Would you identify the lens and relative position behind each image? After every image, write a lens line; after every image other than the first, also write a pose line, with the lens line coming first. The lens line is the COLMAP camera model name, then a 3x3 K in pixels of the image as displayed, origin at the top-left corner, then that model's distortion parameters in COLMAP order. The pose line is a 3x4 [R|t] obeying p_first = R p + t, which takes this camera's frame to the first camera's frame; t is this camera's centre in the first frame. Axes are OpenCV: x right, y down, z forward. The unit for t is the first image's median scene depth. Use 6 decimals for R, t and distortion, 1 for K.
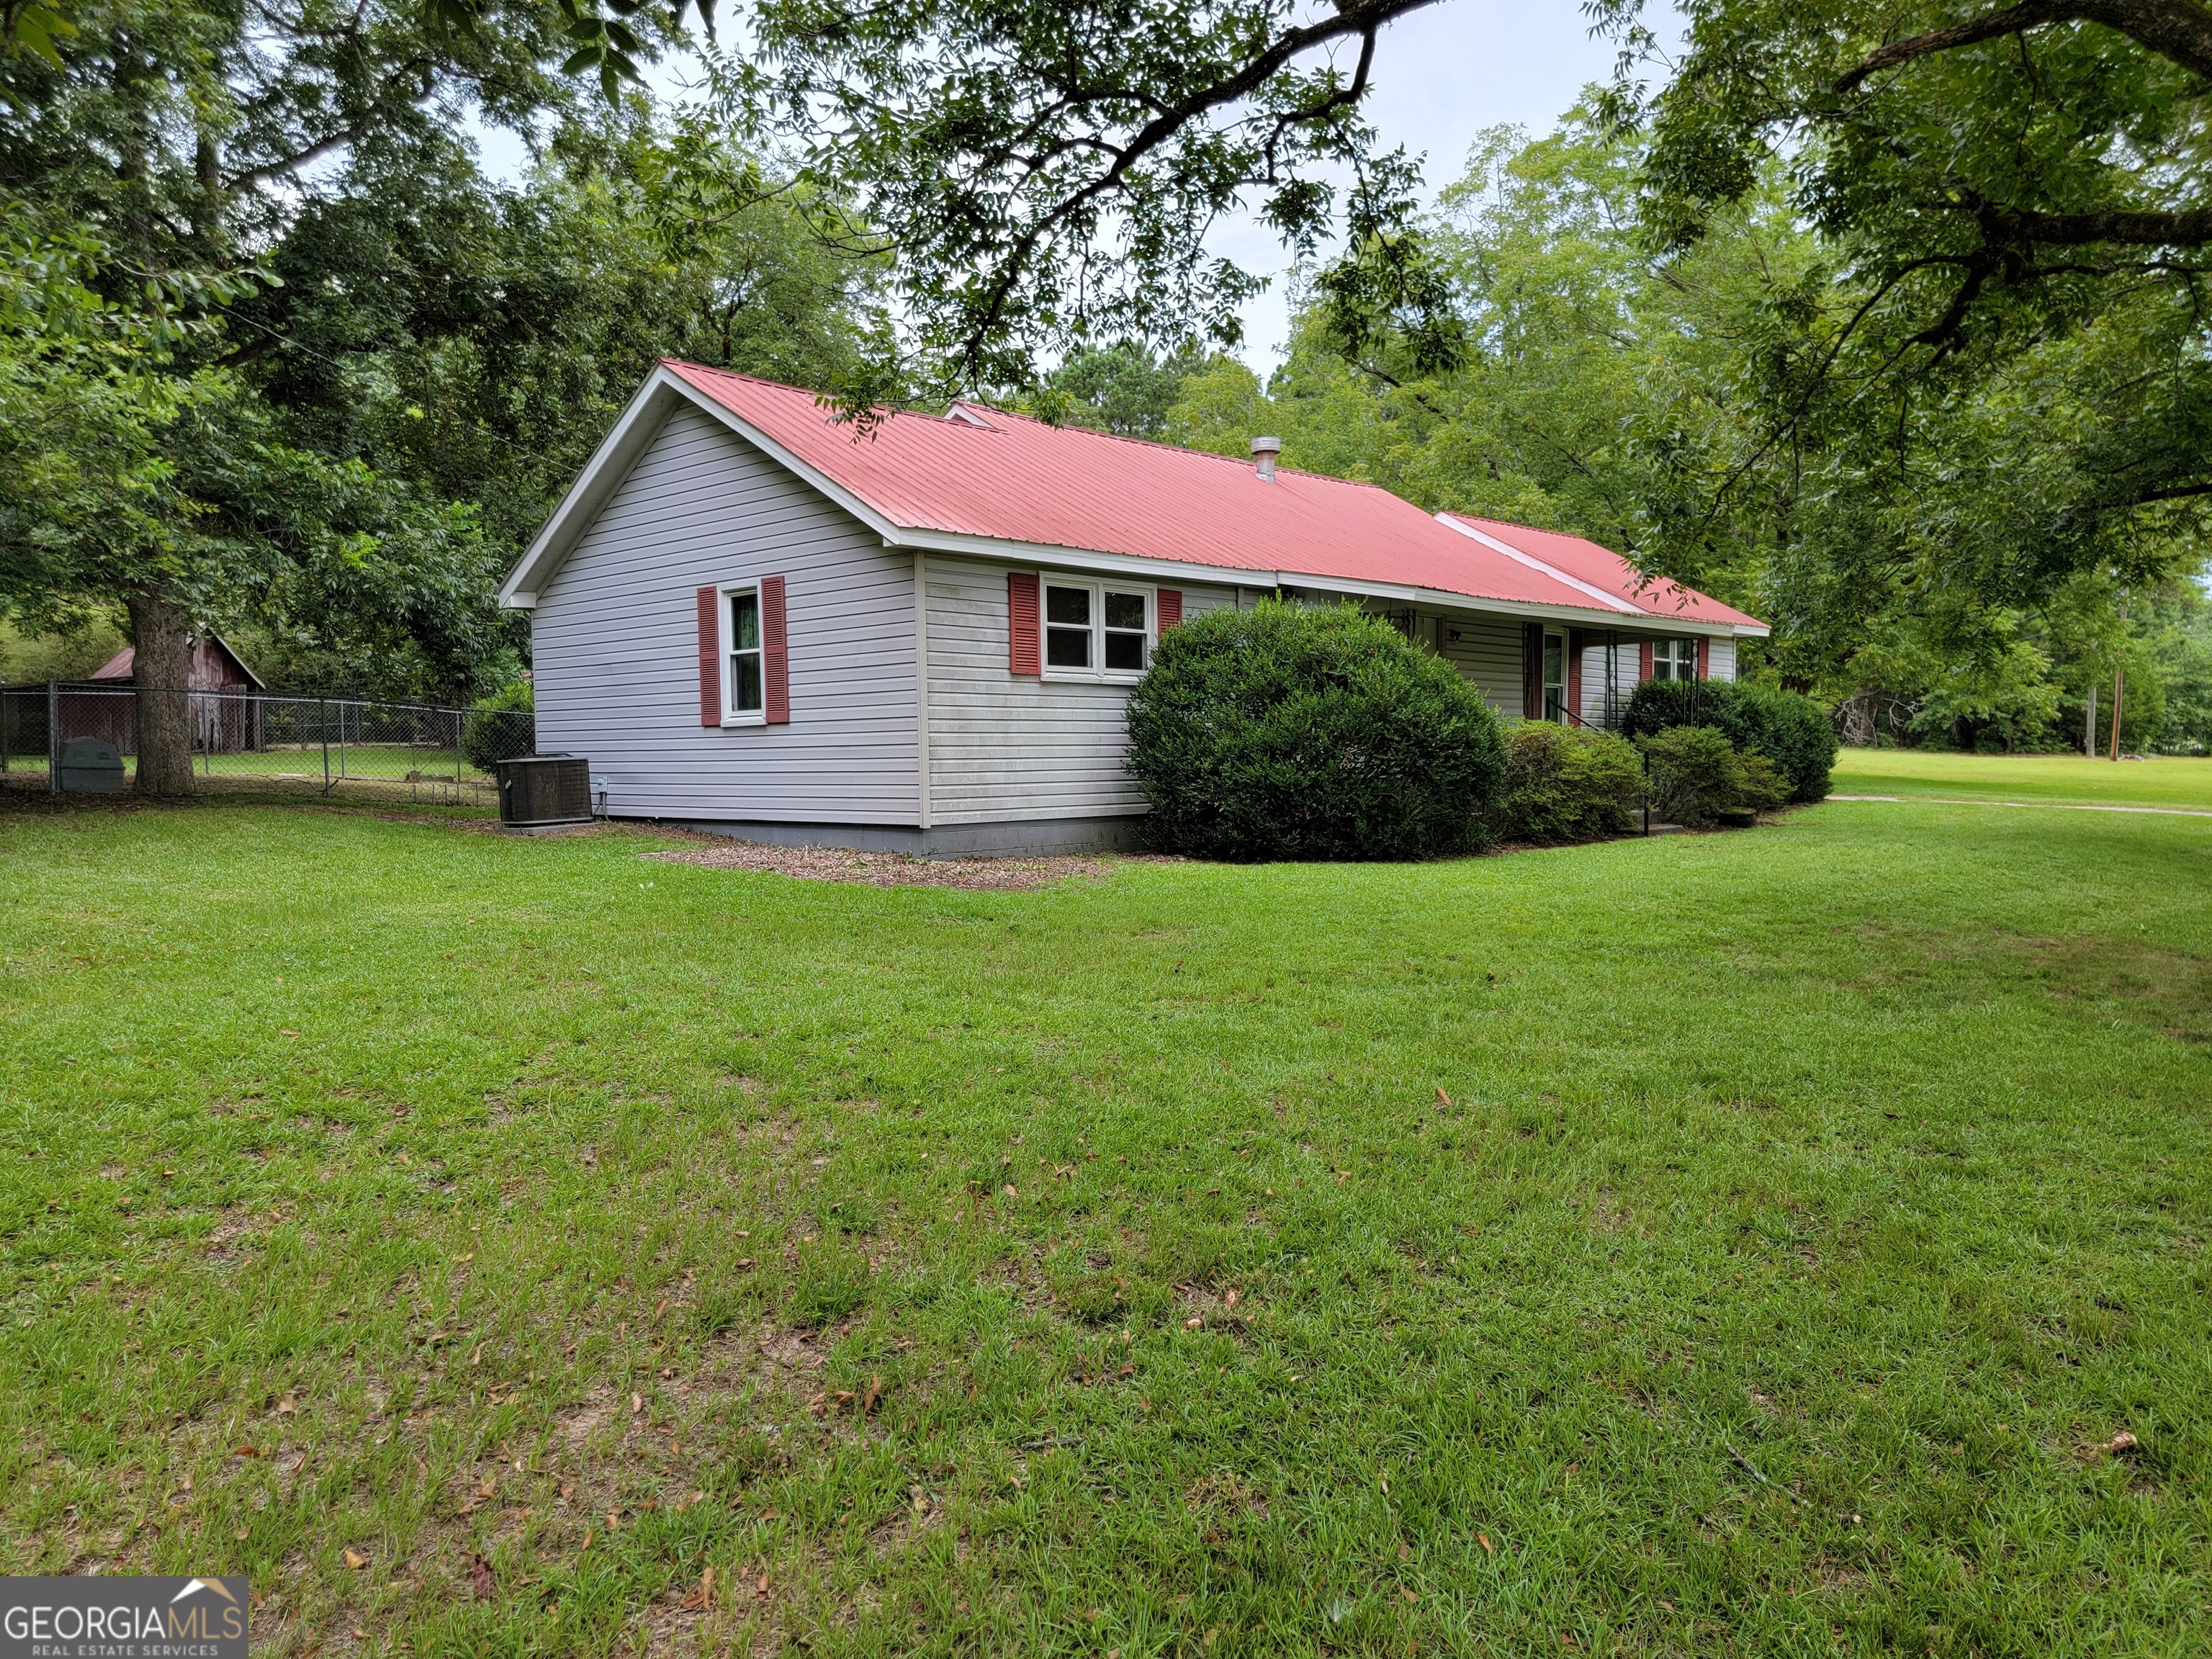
lens RADIAL K [[1542.1, 0, 1113.4], [0, 1542.1, 822.2], [0, 0, 1]] dist [0.096350, -0.085257]
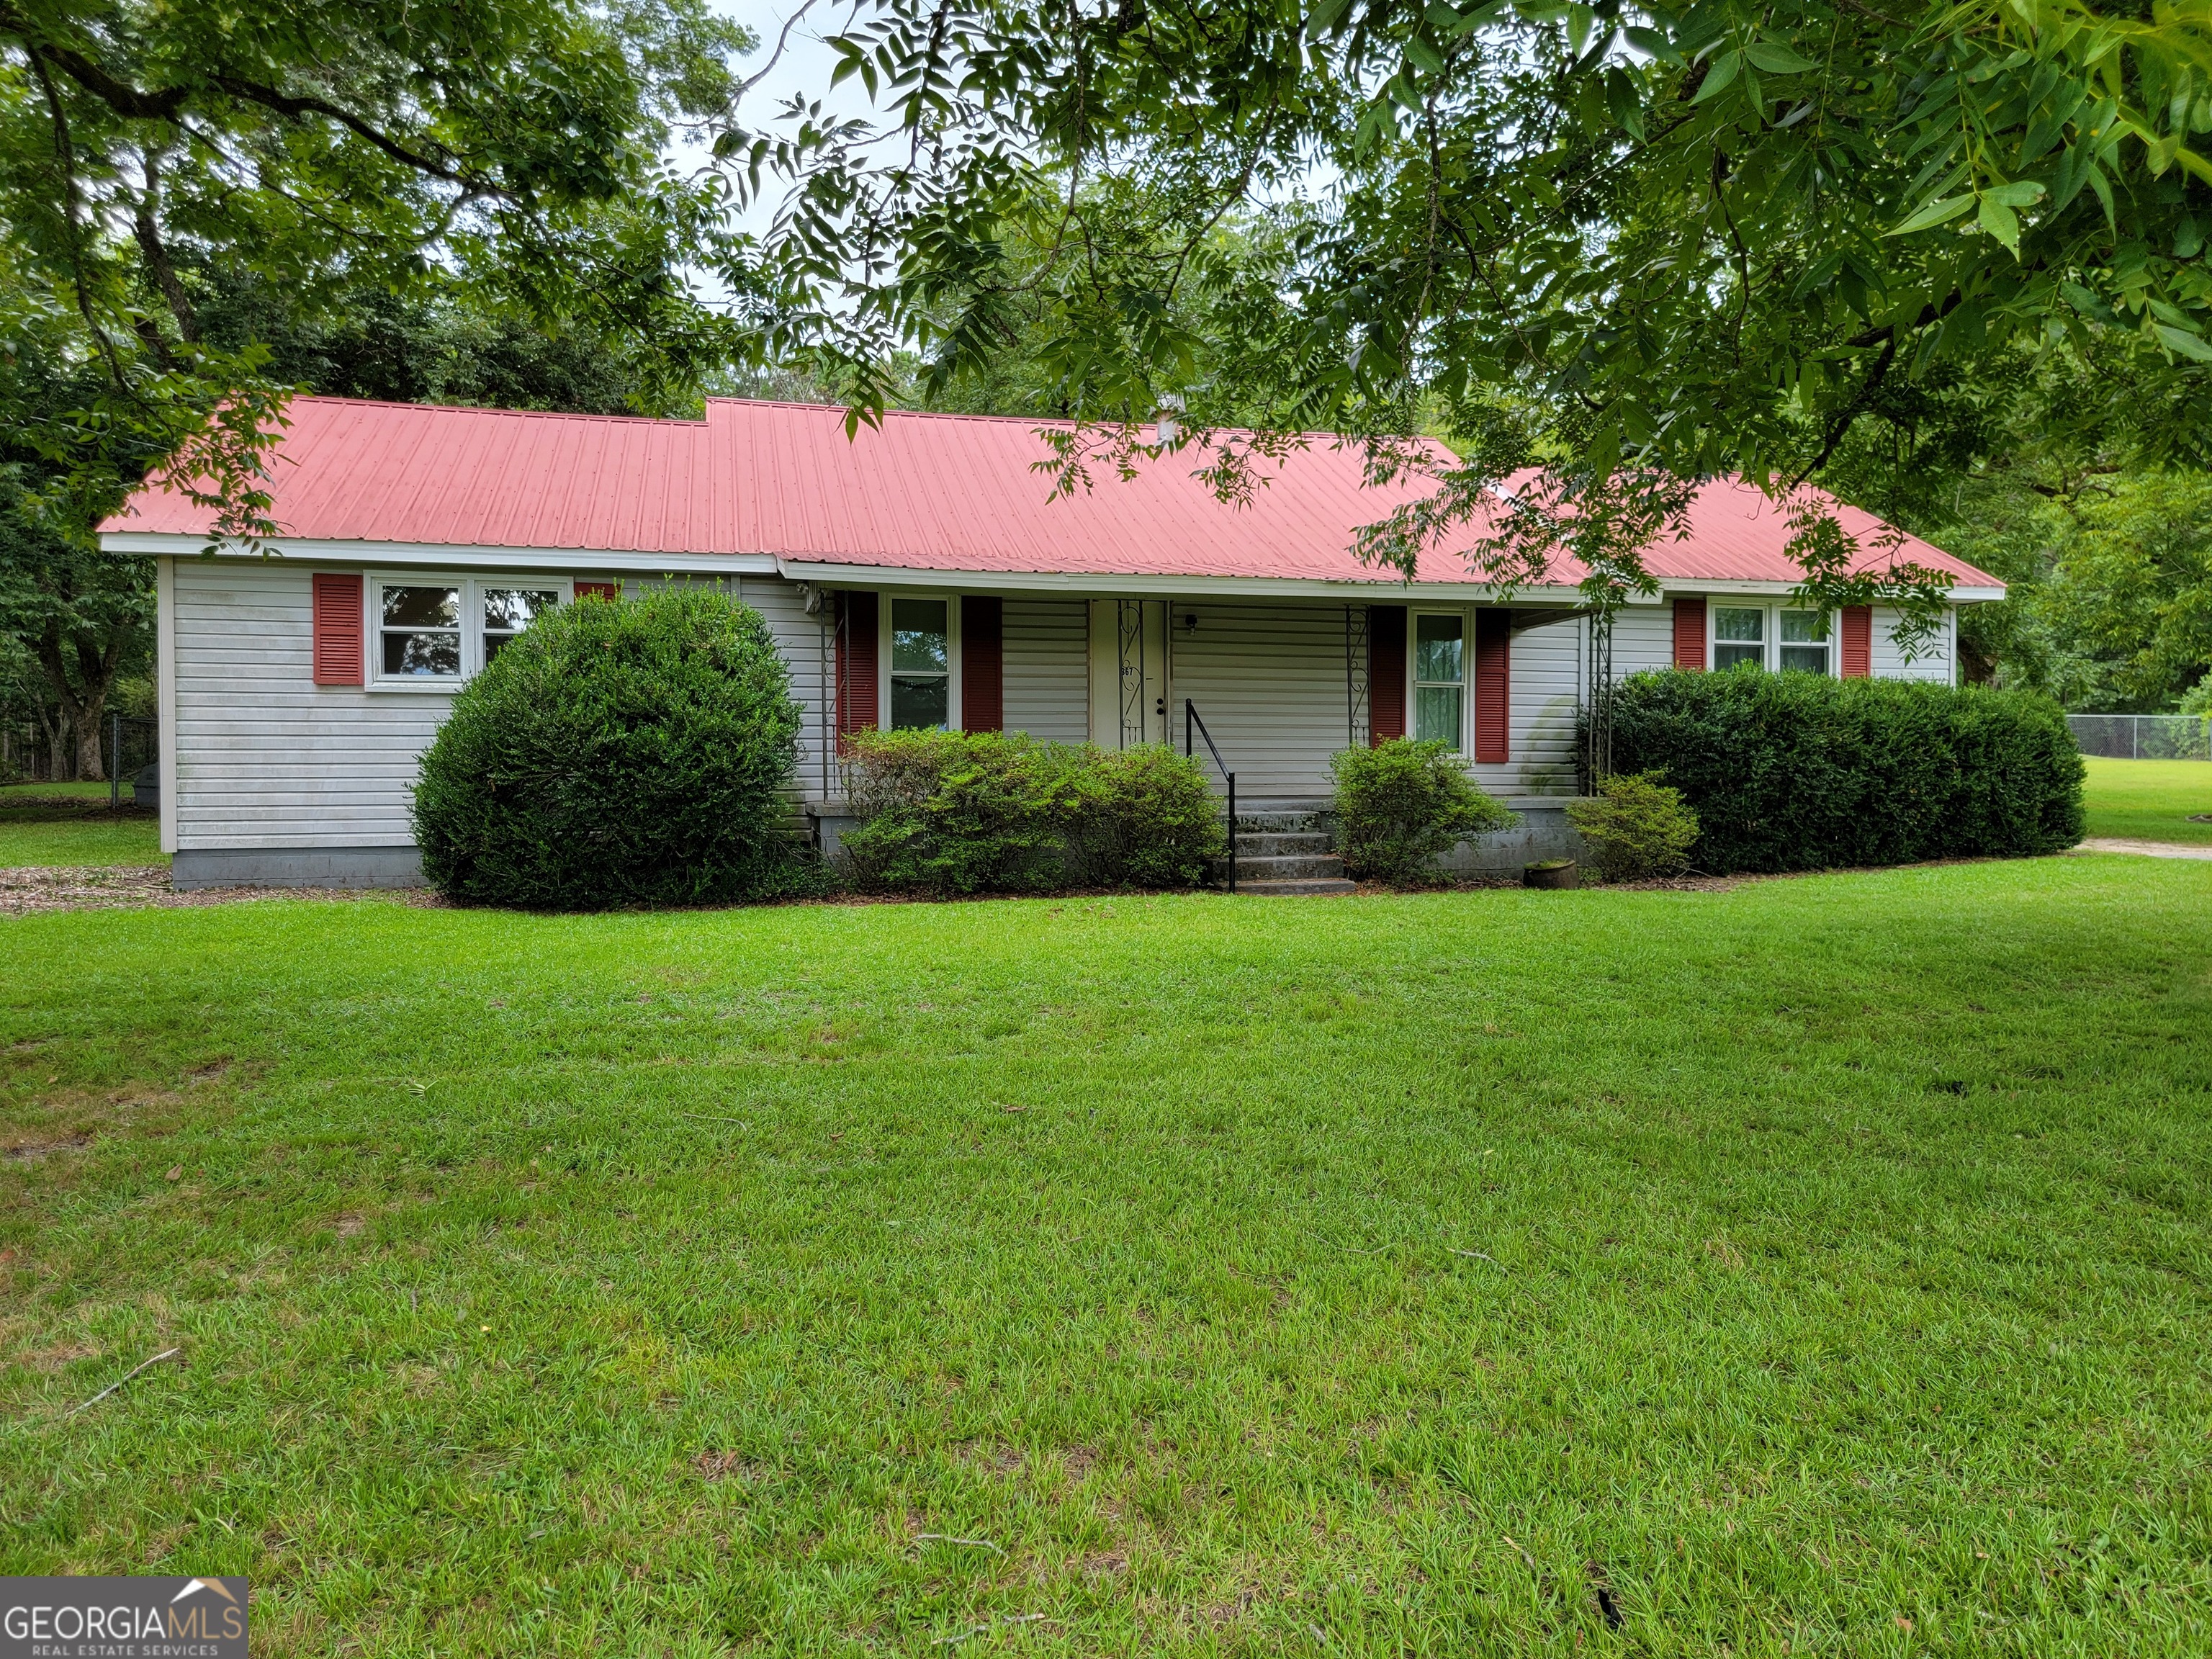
lens RADIAL K [[1542.1, 0, 1113.4], [0, 1542.1, 822.2], [0, 0, 1]] dist [0.096350, -0.085257]
pose [[0.849651, 0.008041, -0.527284, 0.799579], [-0.024167, 0.999427, -0.023701, -0.004904], [0.526791, 0.032880, 0.849359, 0.457947]]
